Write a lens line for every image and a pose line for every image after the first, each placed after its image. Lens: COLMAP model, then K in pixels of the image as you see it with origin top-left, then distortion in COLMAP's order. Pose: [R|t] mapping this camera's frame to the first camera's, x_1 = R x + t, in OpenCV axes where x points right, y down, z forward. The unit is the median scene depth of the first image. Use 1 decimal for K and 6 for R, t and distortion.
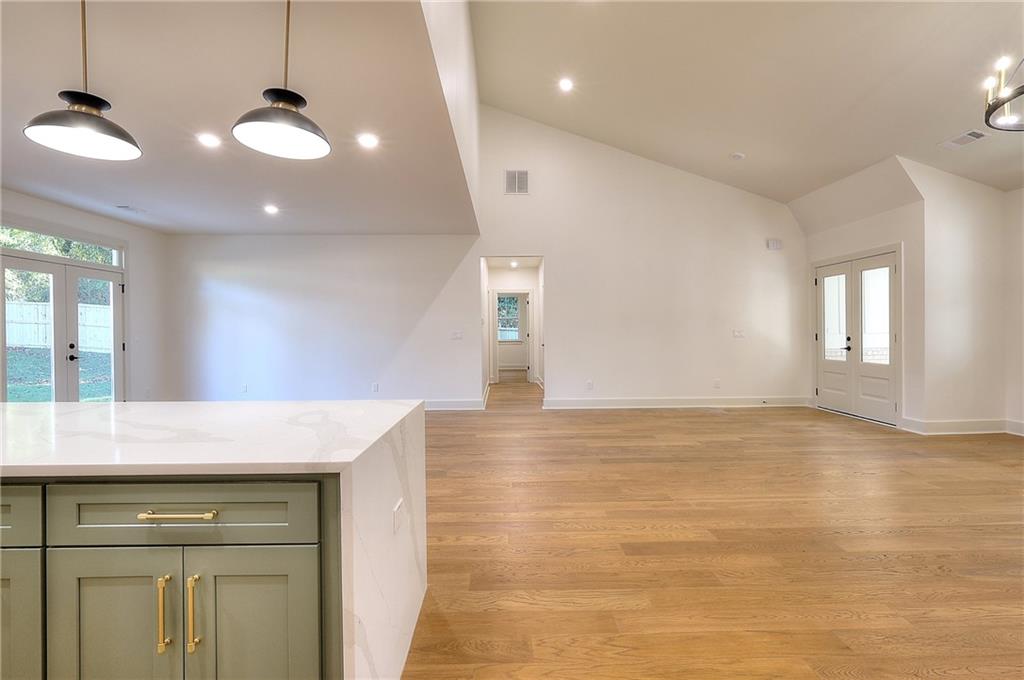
lens RADIAL K [[479.1, 0, 511.7], [0, 479.1, 335.4], [0, 0, 1]] dist [-0.007903, 0.003071]
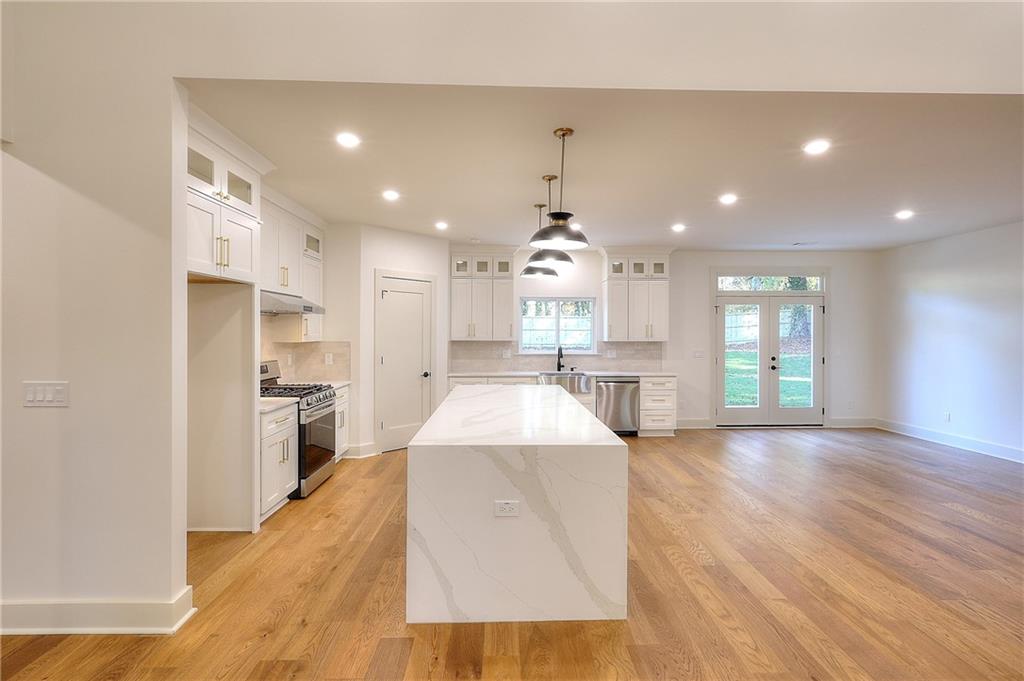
lens RADIAL K [[479.1, 0, 521.5], [0, 479.1, 335.1], [0, 0, 1]] dist [-0.007903, 0.003071]
pose [[0.022024, 0.008051, -0.999725, 1.084347], [-0.009834, 0.999921, 0.007836, -0.140681], [0.999709, 0.009659, 0.022101, 0.917525]]
